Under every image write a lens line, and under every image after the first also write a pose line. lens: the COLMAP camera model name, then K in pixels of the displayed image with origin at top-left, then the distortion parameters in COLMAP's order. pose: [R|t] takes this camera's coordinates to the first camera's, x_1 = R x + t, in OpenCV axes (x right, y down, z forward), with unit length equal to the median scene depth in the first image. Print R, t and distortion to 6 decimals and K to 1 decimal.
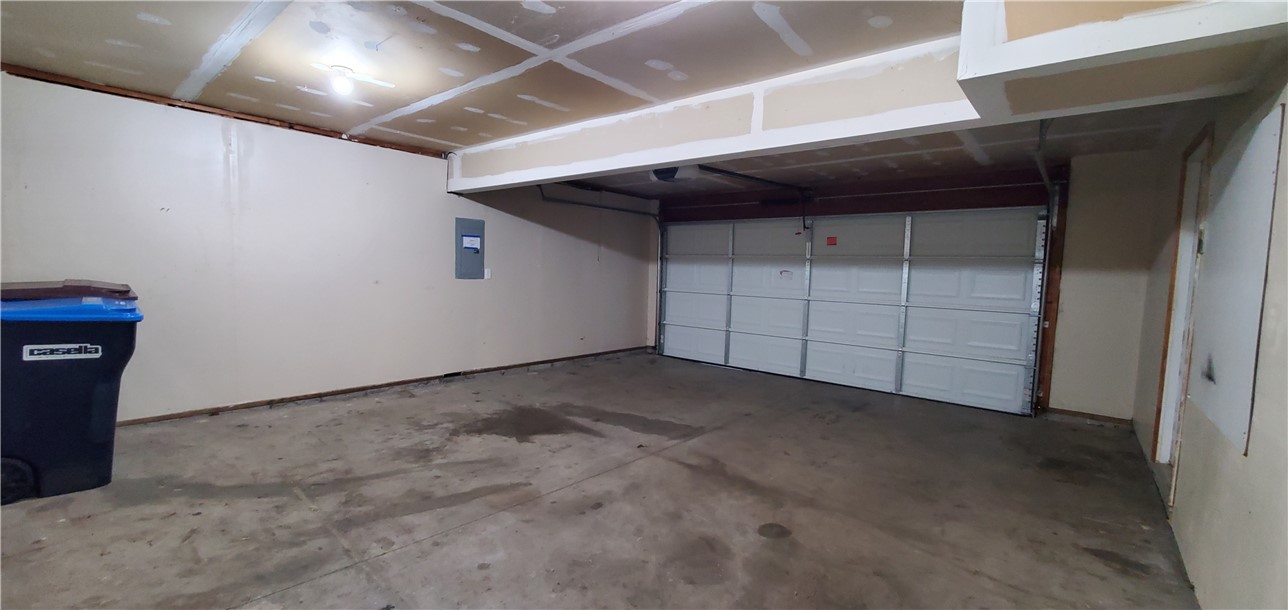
lens RADIAL K [[512.3, 0, 641.2], [0, 512.3, 308.1], [0, 0, 1]] dist [0.009366, -0.006309]
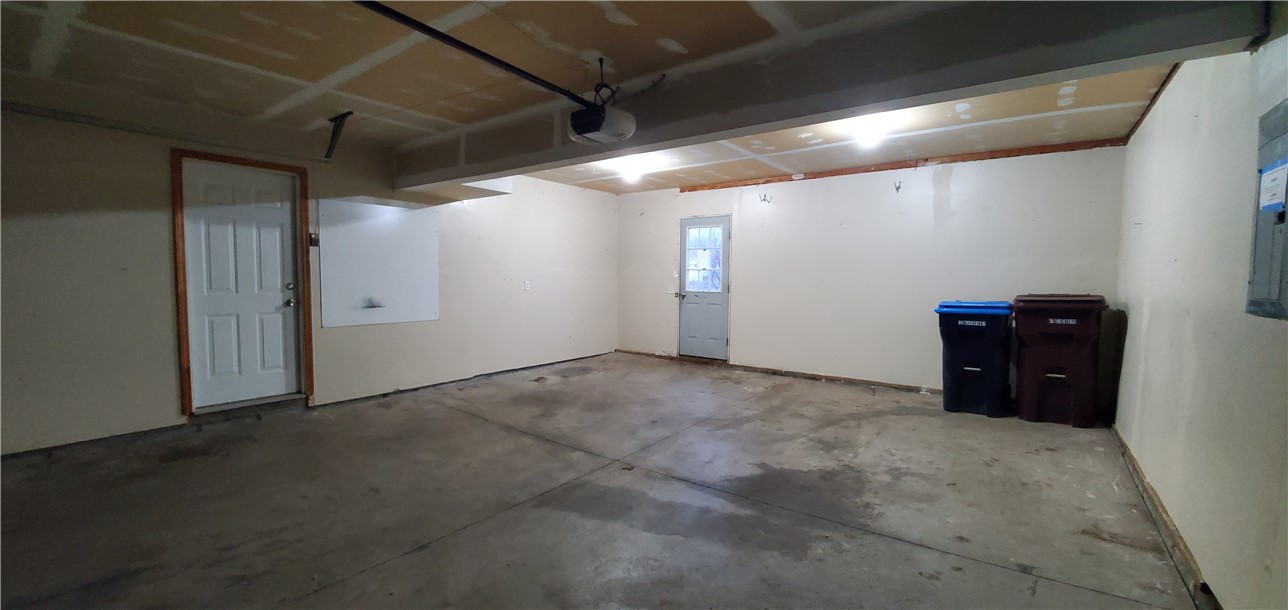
lens RADIAL K [[512.3, 0, 641.2], [0, 512.3, 308.1], [0, 0, 1]] dist [0.009366, -0.006309]
pose [[-0.997641, -0.039103, -0.056426, 0.040850], [-0.046535, 0.989470, 0.137055, -0.124765], [0.050473, 0.139357, -0.988955, 1.876526]]
